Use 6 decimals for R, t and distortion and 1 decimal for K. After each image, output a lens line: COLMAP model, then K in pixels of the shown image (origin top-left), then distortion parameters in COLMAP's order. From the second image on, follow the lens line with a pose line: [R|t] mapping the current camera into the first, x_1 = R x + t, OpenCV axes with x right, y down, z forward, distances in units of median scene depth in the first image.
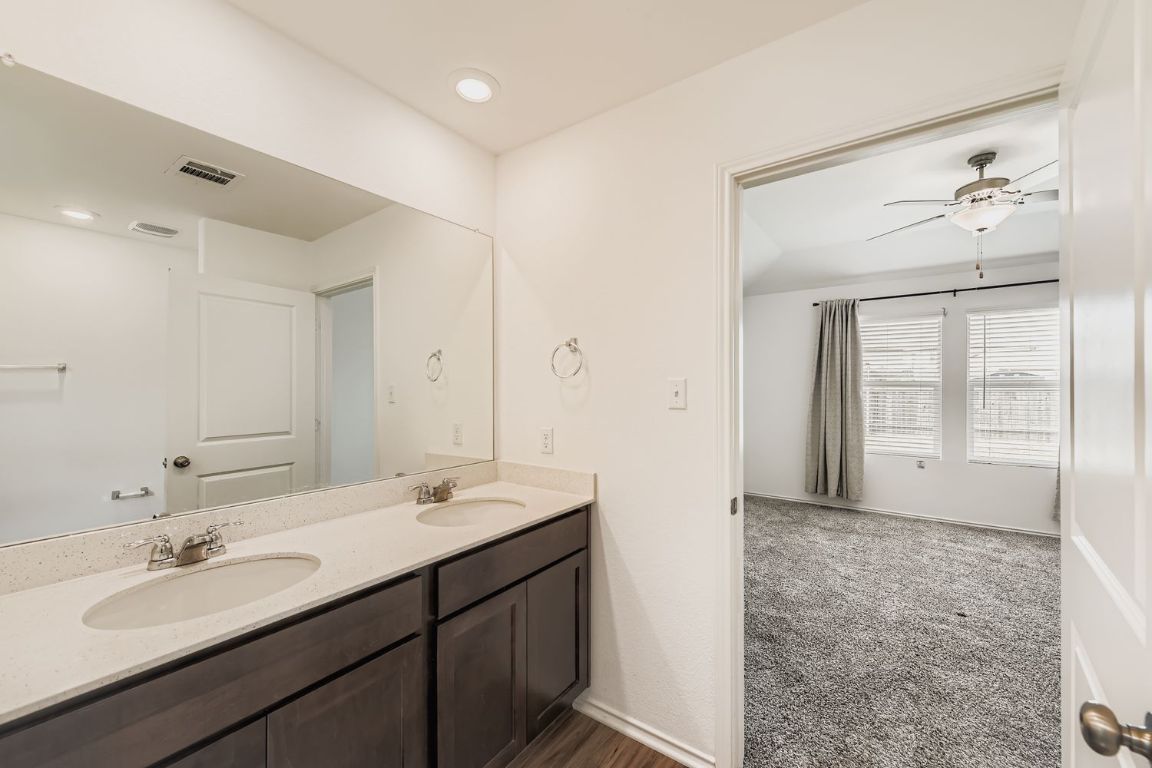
lens RADIAL K [[439.8, 0, 576.0], [0, 439.8, 384.0], [0, 0, 1]] dist [-0.000717, -0.000064]
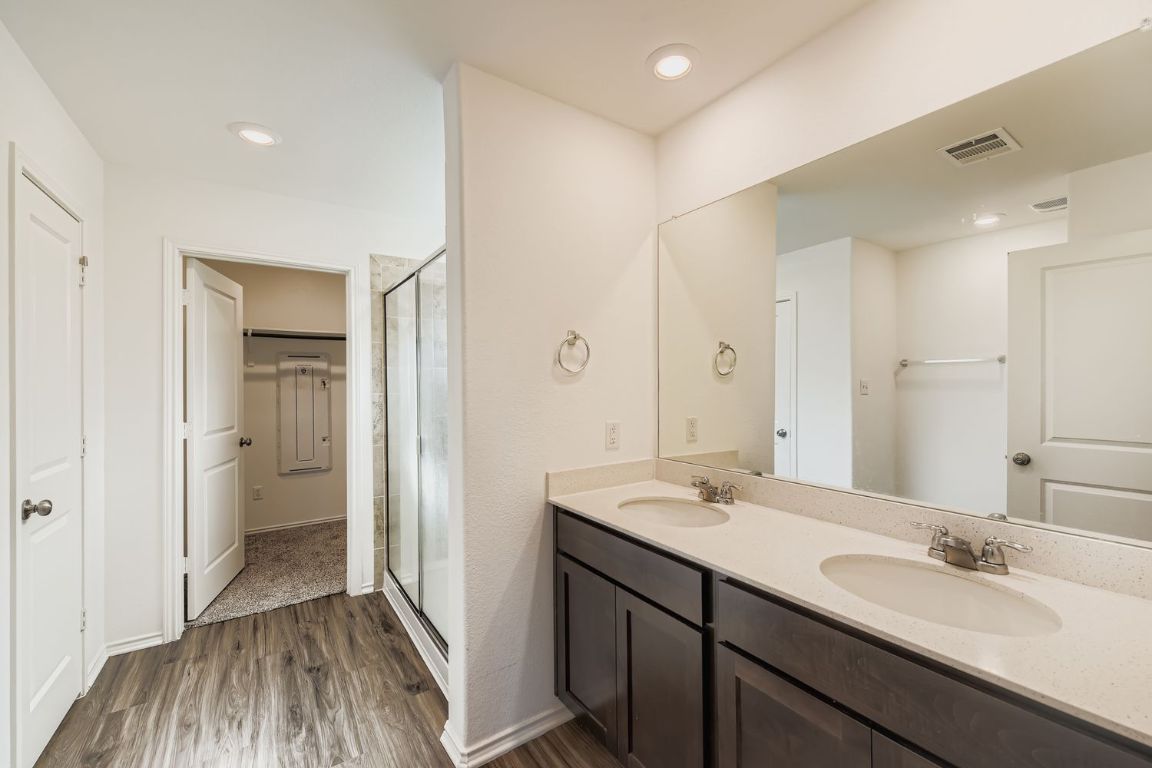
lens RADIAL K [[498.5, 0, 576.0], [0, 498.5, 384.0], [0, 0, 1]] dist [0.000568, 0.000031]
pose [[-0.373124, 0.002399, -0.927778, 0.564744], [0.010775, 0.999940, -0.001748, 0.004628], [0.927719, -0.010649, -0.373128, 0.808713]]
